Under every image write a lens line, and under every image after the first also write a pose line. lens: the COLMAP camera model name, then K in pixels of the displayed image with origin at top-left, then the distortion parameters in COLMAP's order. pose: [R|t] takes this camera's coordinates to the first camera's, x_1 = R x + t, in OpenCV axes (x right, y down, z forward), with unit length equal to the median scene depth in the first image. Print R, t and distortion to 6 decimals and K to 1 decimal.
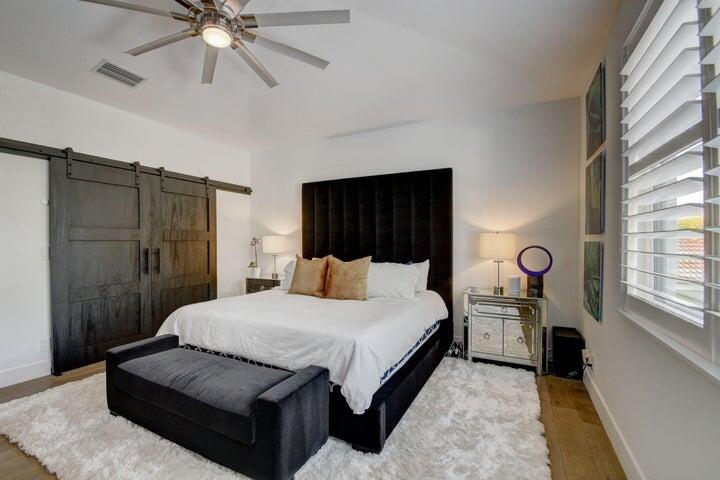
lens RADIAL K [[312.5, 0, 358.8], [0, 312.5, 243.2], [0, 0, 1]] dist [-0.000657, -0.000018]
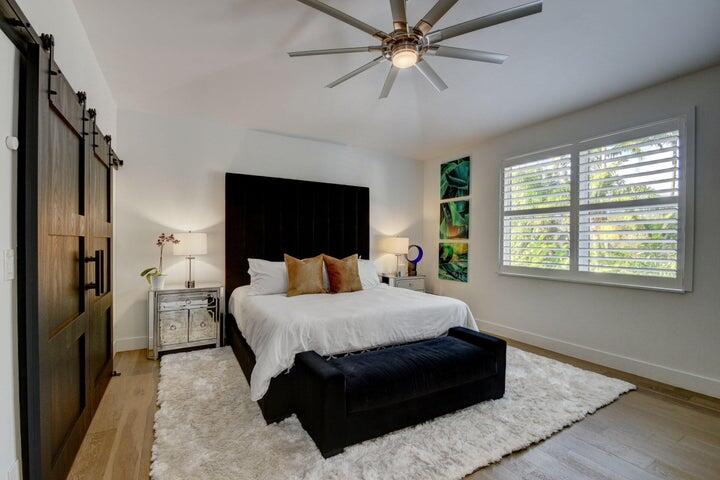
lens RADIAL K [[312.5, 0, 338.6], [0, 312.5, 243.7], [0, 0, 1]] dist [-0.000657, -0.000018]
pose [[0.572242, 0.000938, 0.820084, -0.990339], [-0.002154, 0.999998, 0.000359, 0.002469], [-0.820082, -0.001972, 0.572242, 0.366630]]
